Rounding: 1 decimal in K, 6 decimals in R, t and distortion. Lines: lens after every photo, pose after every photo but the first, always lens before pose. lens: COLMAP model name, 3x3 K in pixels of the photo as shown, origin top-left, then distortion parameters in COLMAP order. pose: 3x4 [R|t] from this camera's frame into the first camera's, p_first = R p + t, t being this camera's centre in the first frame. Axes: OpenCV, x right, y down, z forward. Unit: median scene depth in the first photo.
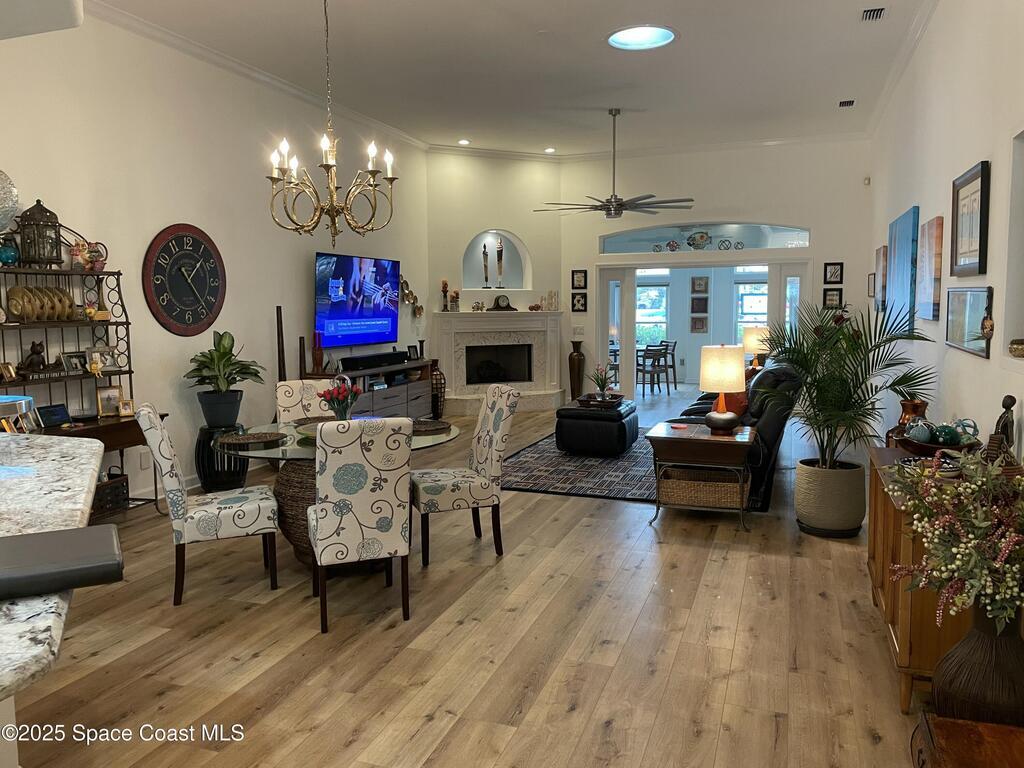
lens RADIAL K [[781.7, 0, 513.2], [0, 781.7, 382.8], [0, 0, 1]] dist [0.011220, 0.002404]
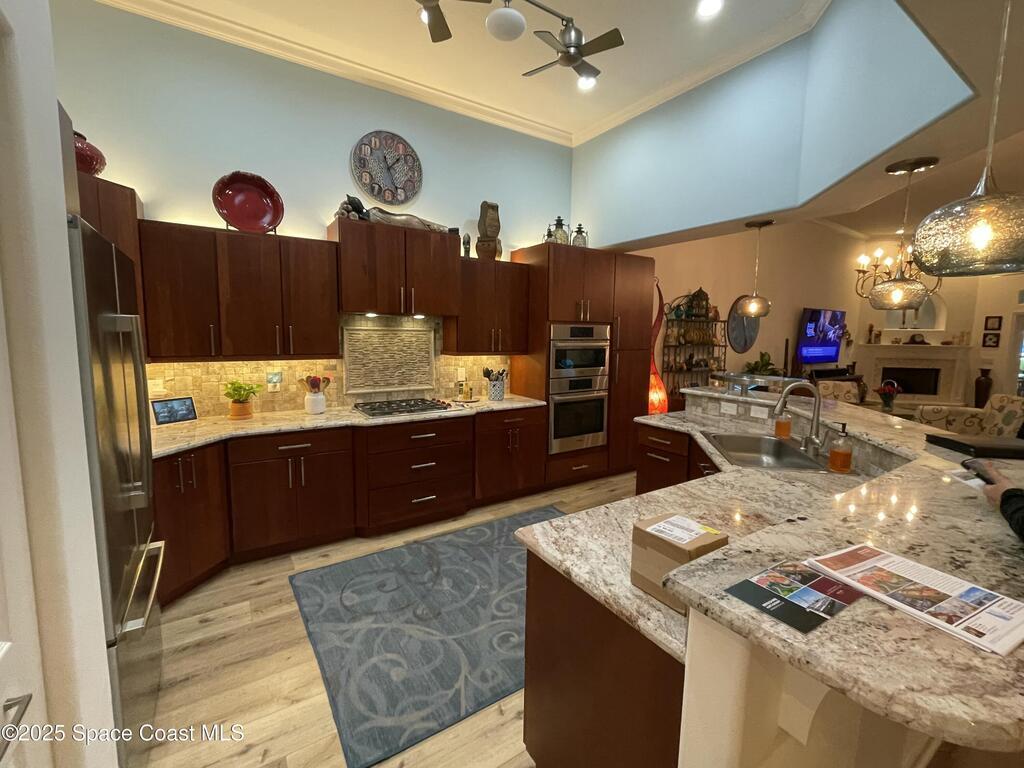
lens RADIAL K [[446.6, 0, 510.6], [0, 446.6, 382.7], [0, 0, 1]] dist [0.000456, 0.000029]
pose [[0.792847, 0.086505, -0.603250, -0.109105], [-0.081548, 0.996032, 0.035651, 0.010882], [0.603940, 0.020928, 0.796755, -0.119254]]
